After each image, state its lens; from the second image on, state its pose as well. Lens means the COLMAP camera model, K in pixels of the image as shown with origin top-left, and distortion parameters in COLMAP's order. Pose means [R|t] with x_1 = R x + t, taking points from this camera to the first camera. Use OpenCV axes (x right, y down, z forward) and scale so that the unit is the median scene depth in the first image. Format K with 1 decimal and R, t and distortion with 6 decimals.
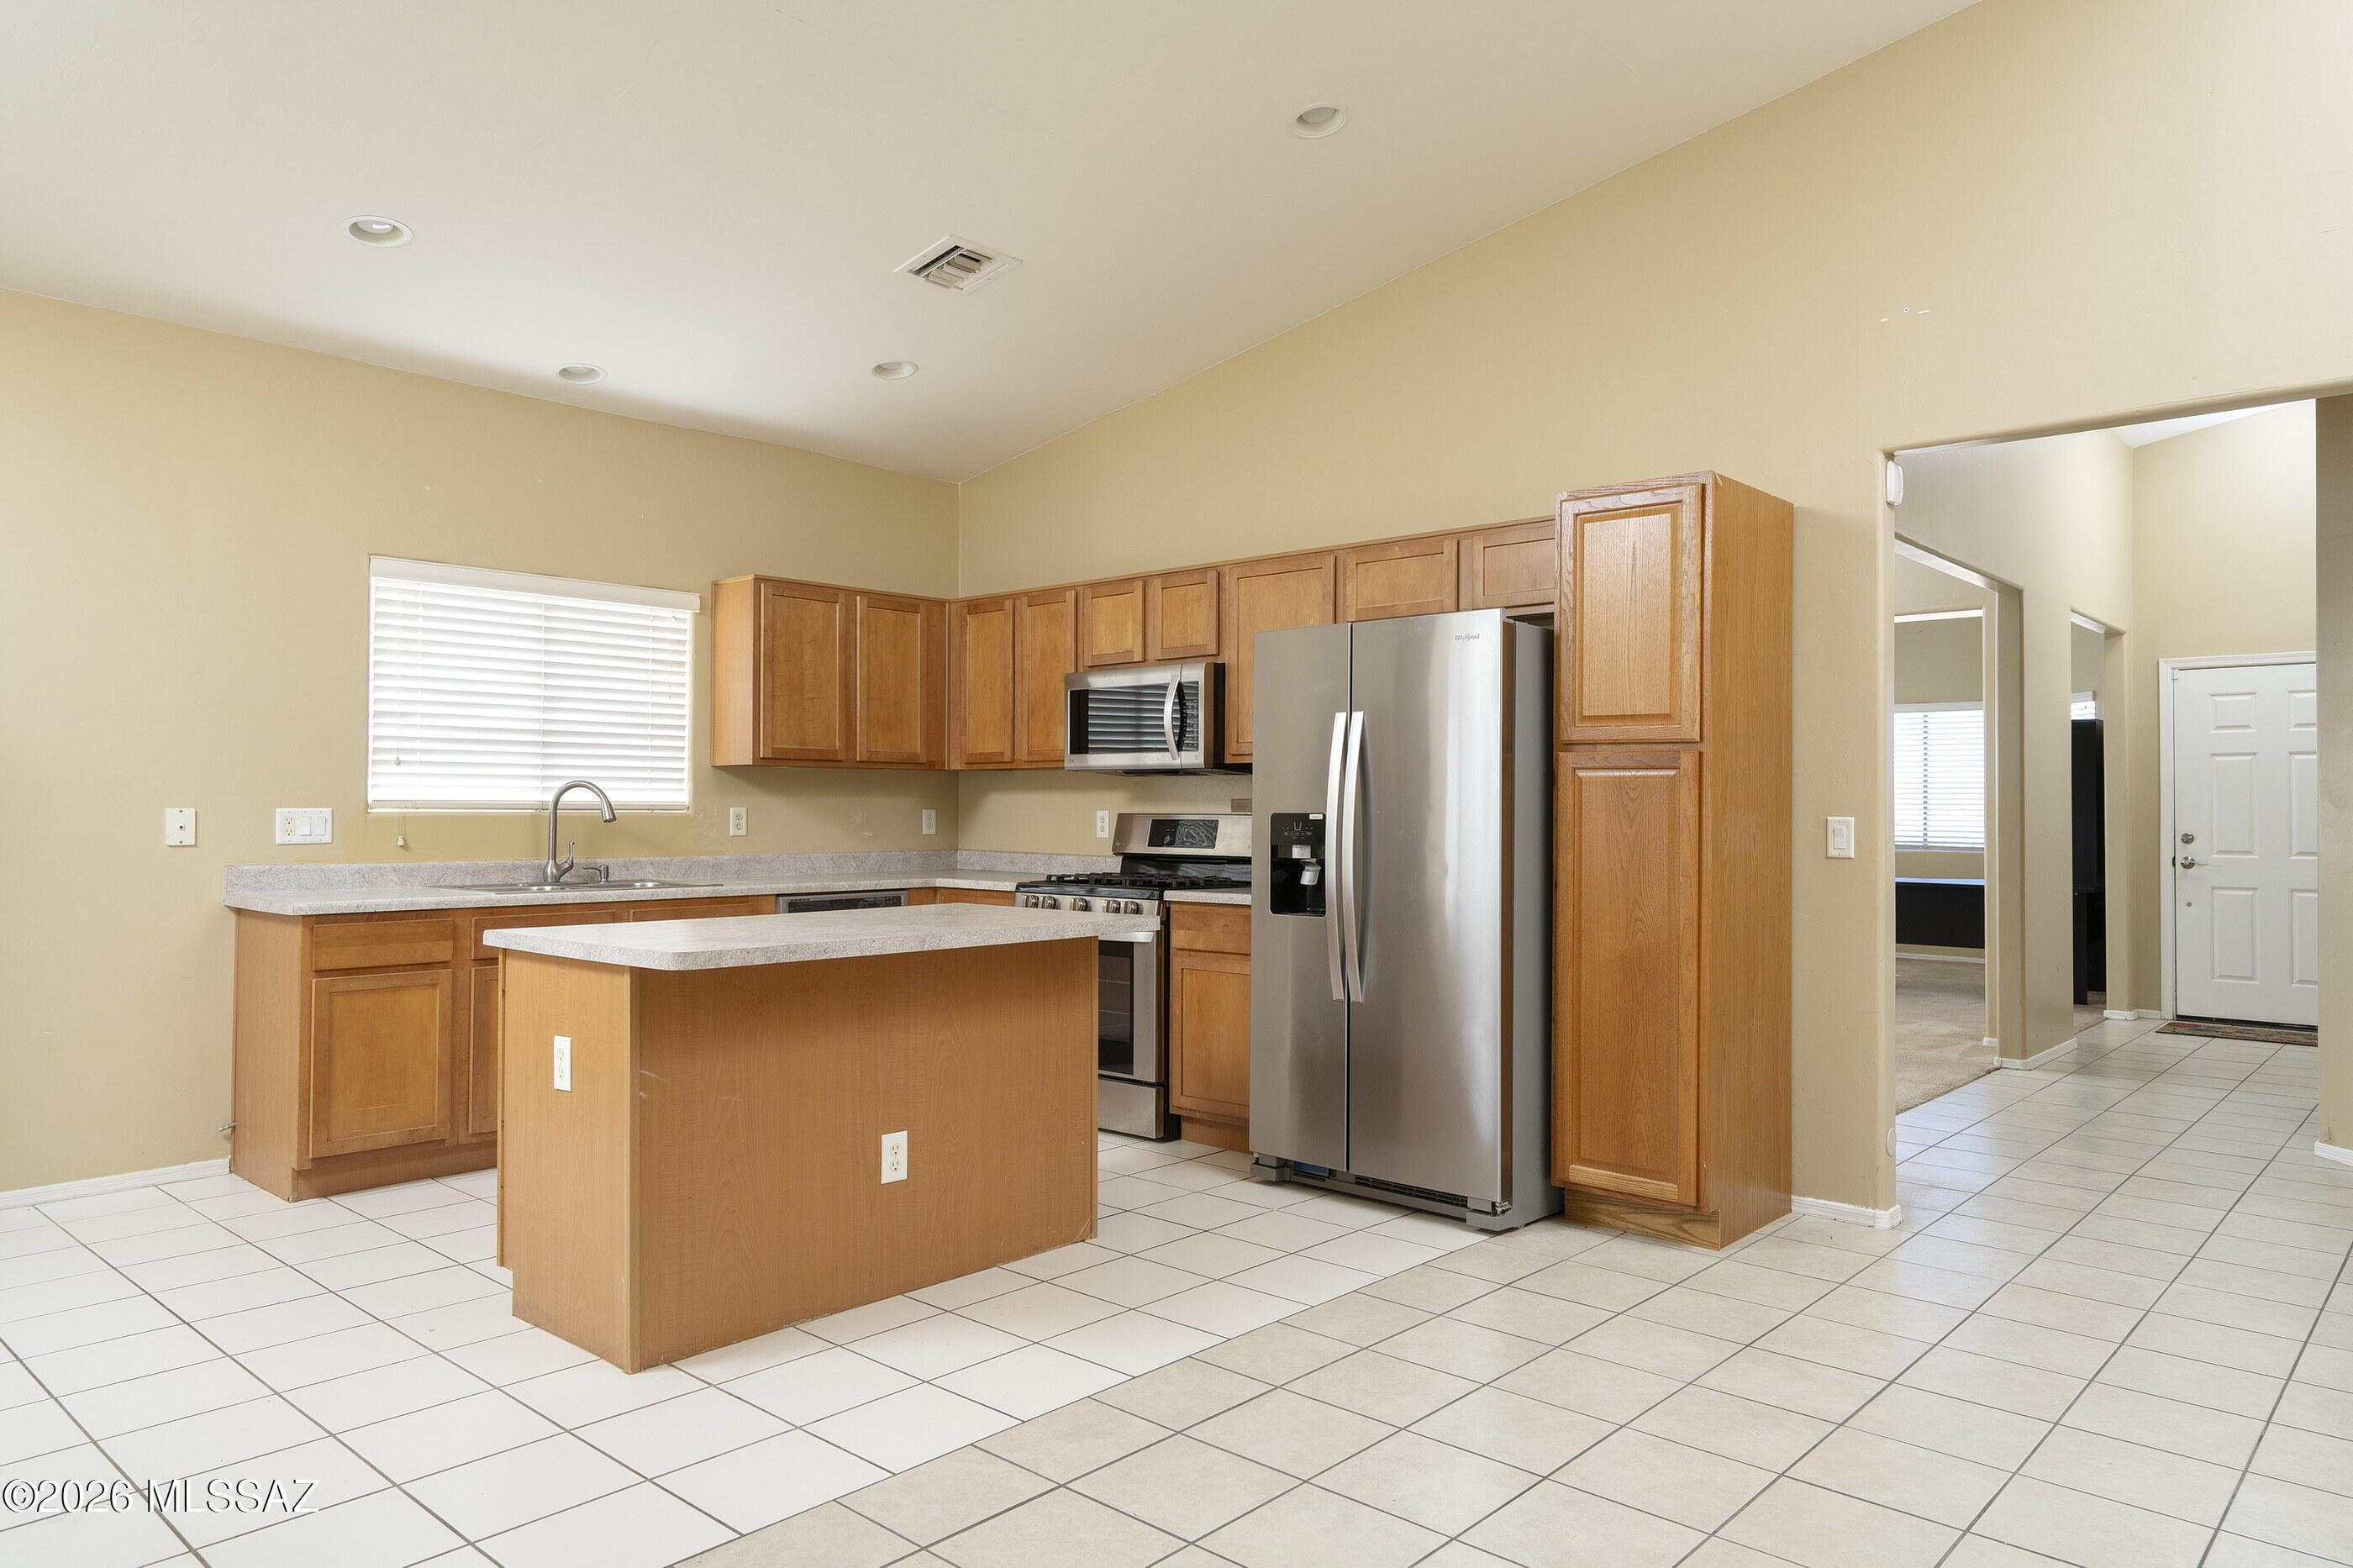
lens RADIAL K [[1497.6, 0, 1176.5], [0, 1497.6, 784.0], [0, 0, 1]] dist [0.004076, 0.001024]
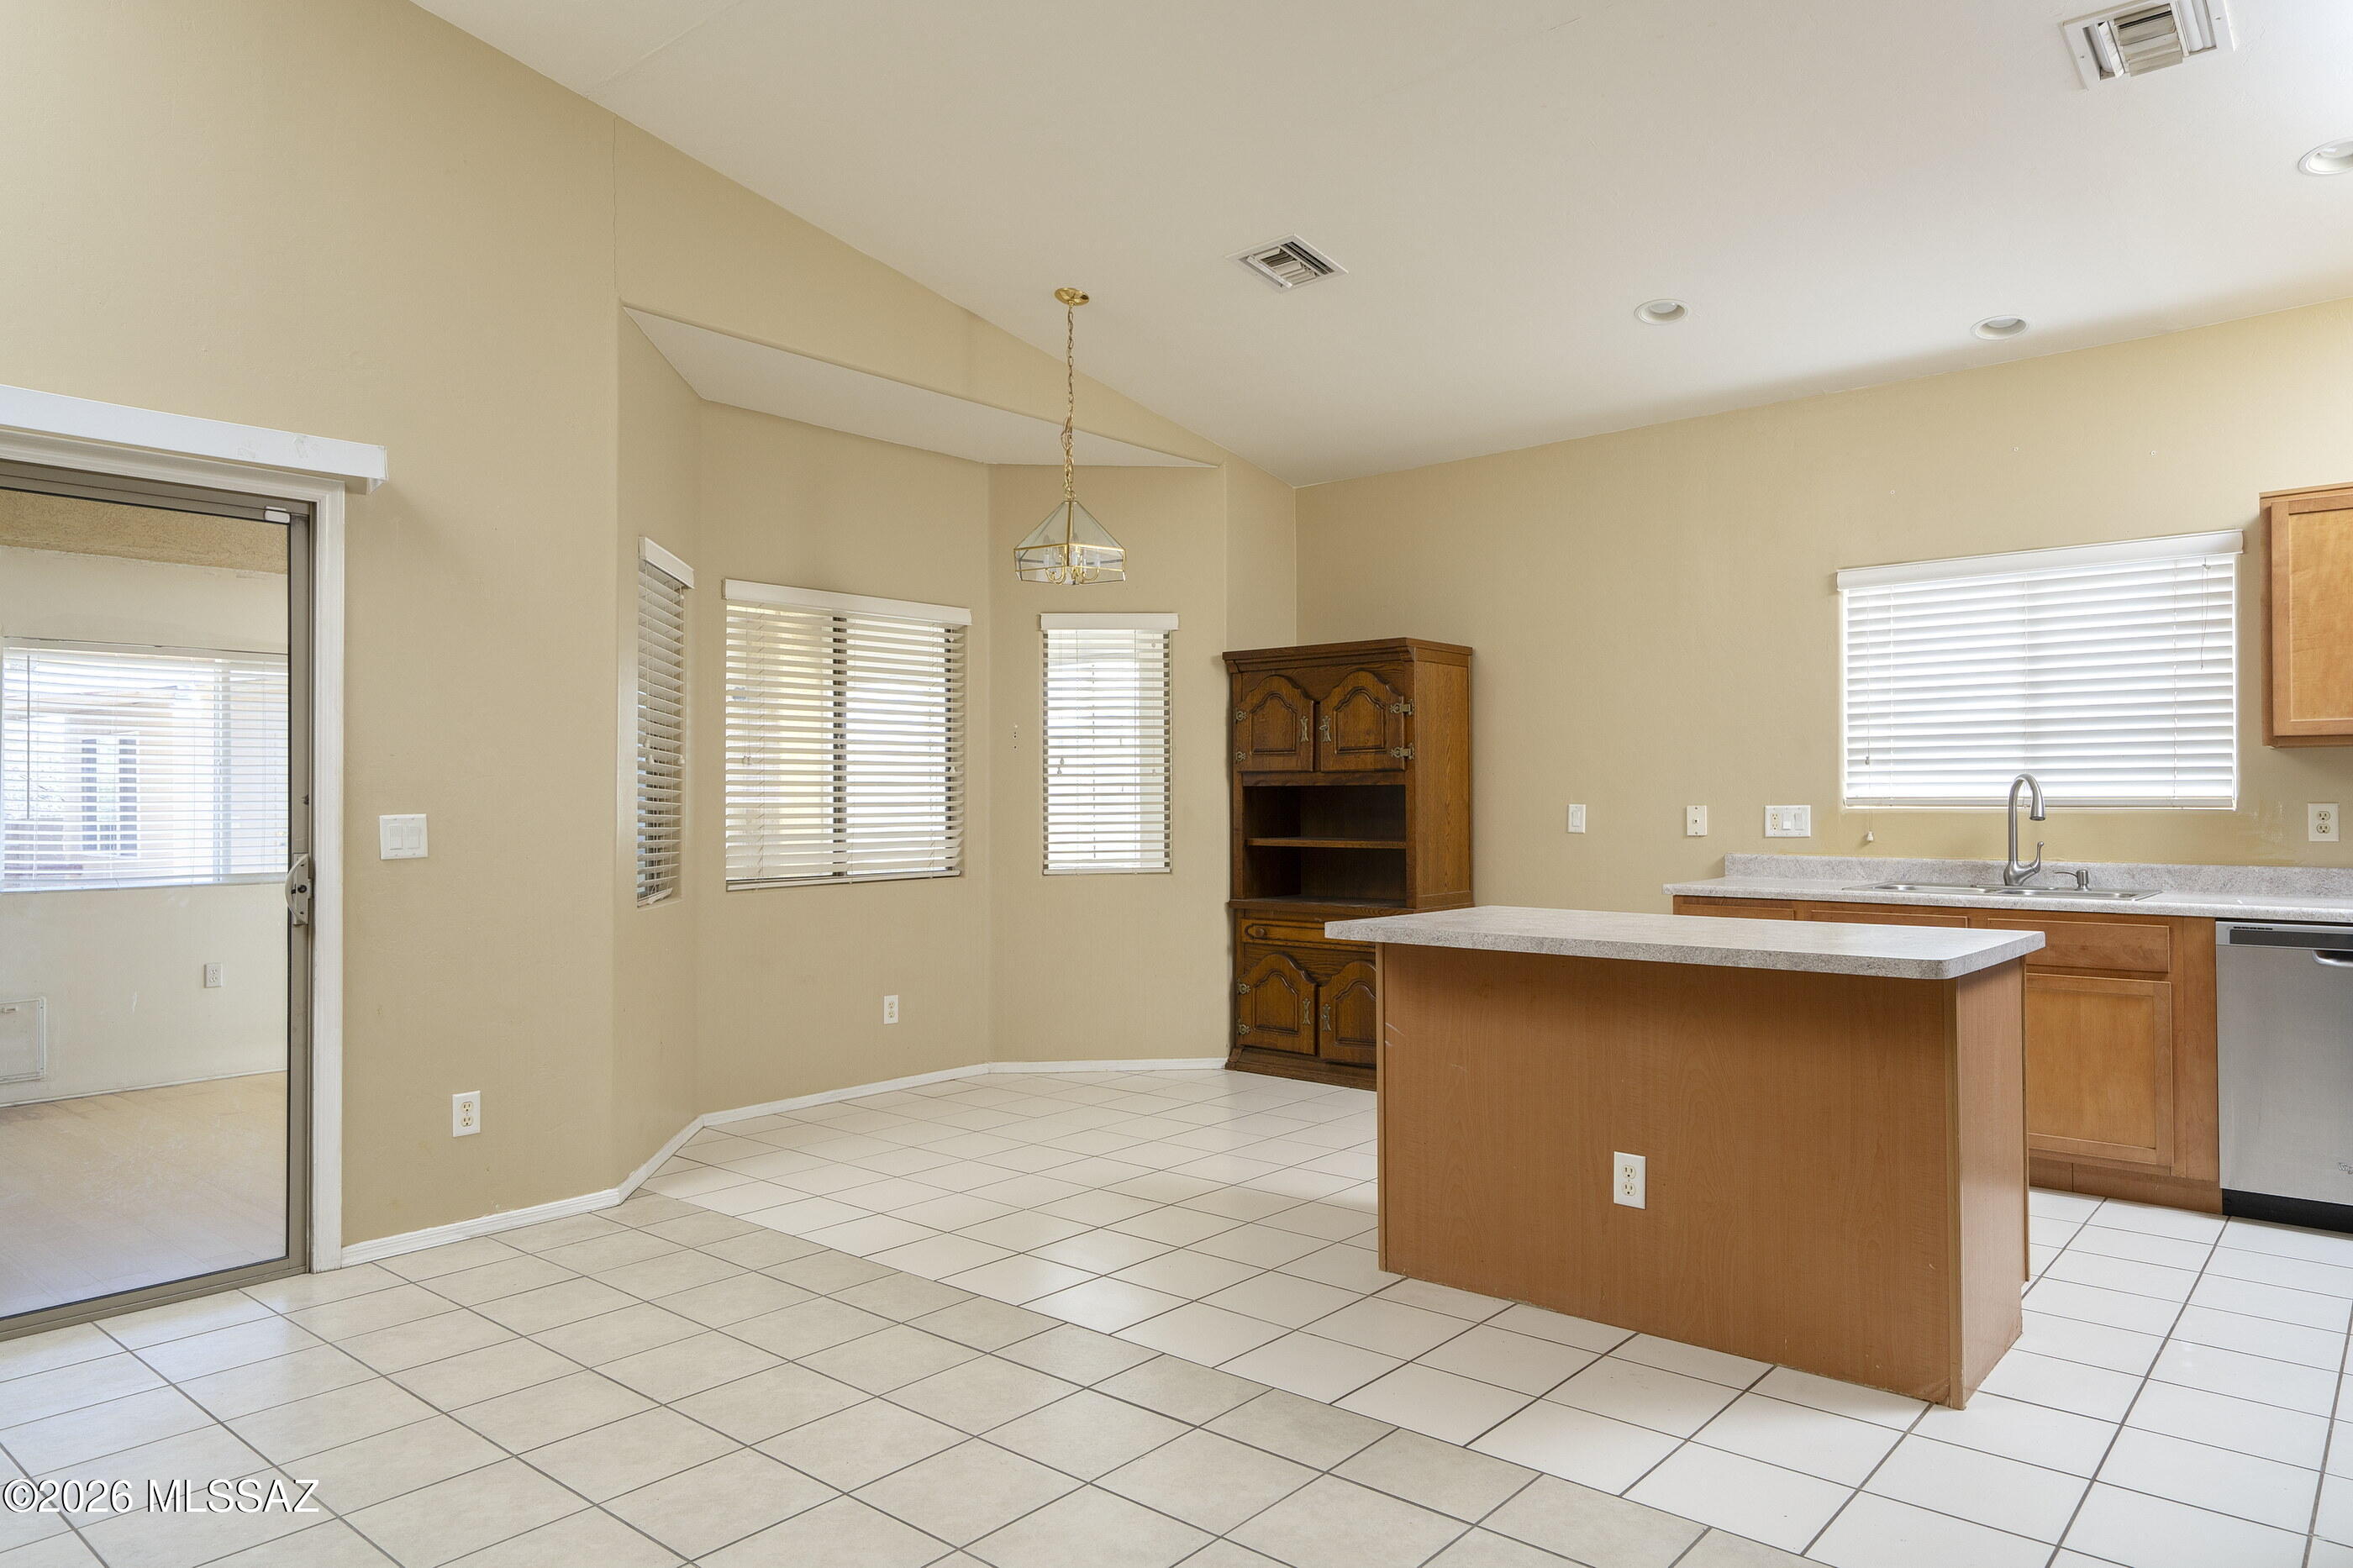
lens RADIAL K [[1497.6, 0, 1176.5], [0, 1497.6, 784.0], [0, 0, 1]] dist [0.004076, 0.001024]
pose [[0.029021, -0.015869, -0.999453, 0.514068], [0.015829, 0.999756, -0.015414, 0.009746], [0.999453, -0.015373, 0.029265, 0.487420]]
